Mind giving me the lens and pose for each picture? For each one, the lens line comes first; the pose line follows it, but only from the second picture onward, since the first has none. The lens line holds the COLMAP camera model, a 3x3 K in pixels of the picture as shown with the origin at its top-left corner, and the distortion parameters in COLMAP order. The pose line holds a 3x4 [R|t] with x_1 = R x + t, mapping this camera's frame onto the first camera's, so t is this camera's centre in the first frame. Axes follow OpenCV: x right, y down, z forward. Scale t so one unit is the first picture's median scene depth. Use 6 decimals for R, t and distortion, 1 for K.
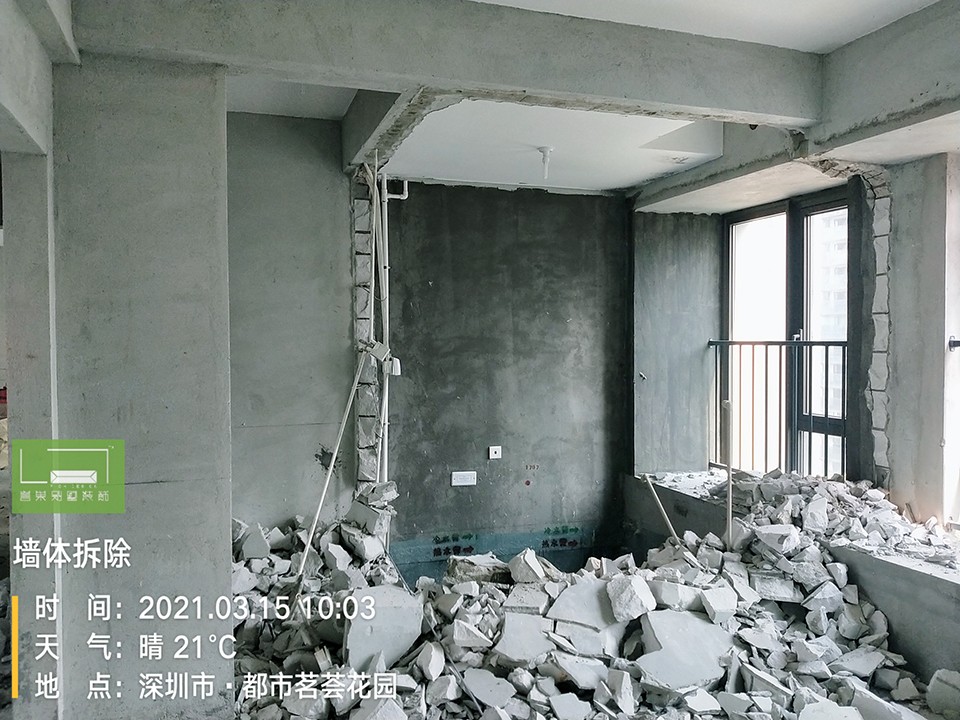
lens RADIAL K [[761.3, 0, 480.7], [0, 761.3, 350.1], [0, 0, 1]] dist [0.051705, -0.010577]
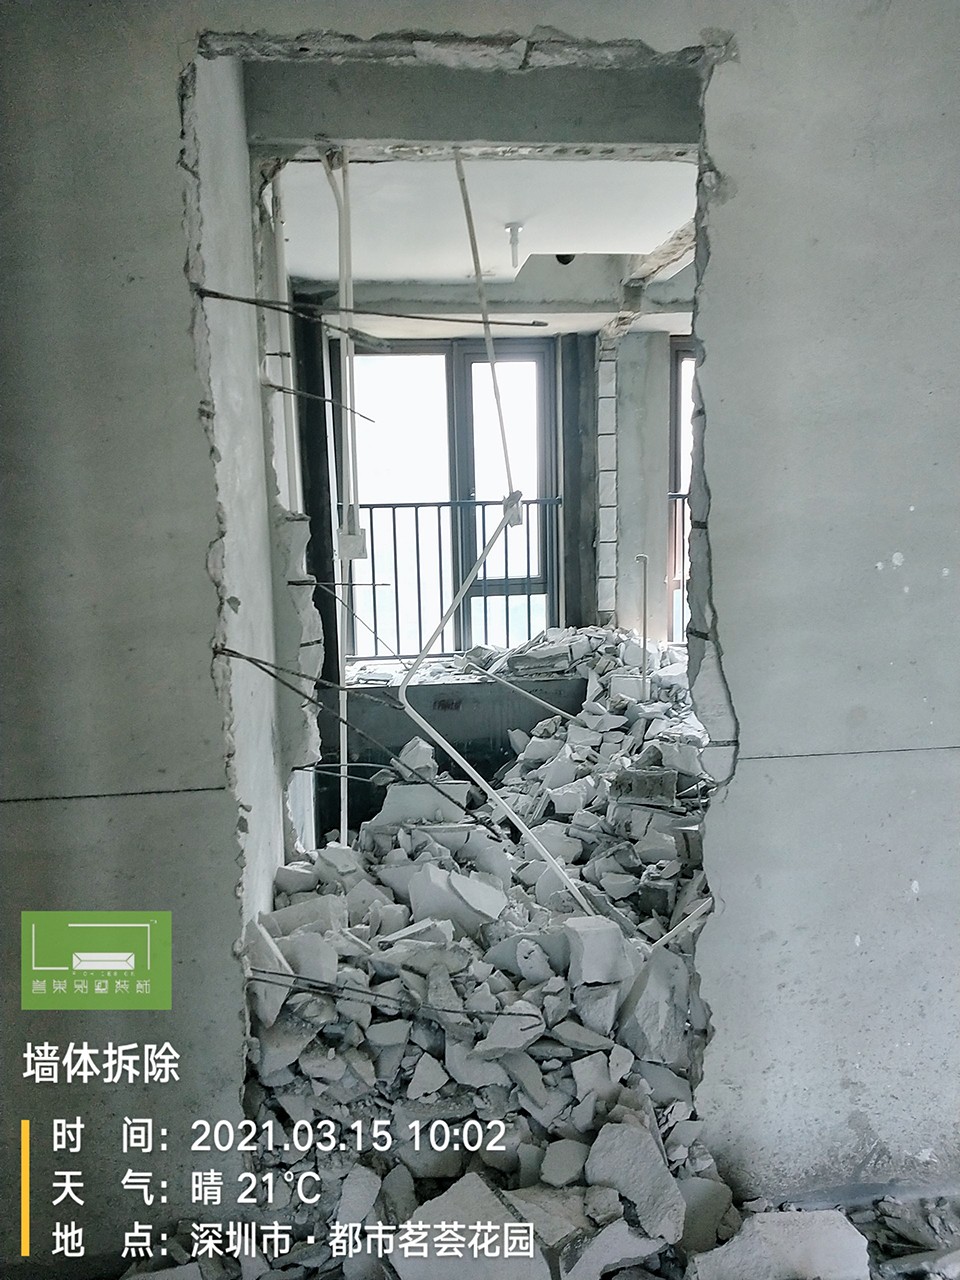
lens RADIAL K [[1015.0, 0, 476.0], [0, 1015.0, 649.1], [0, 0, 1]] dist [0.051705, -0.010577]
pose [[0.255633, -0.142876, 0.956158, -0.930027], [0.041576, 0.989729, 0.136777, -0.002640], [-0.965880, 0.004789, 0.258947, 0.804078]]
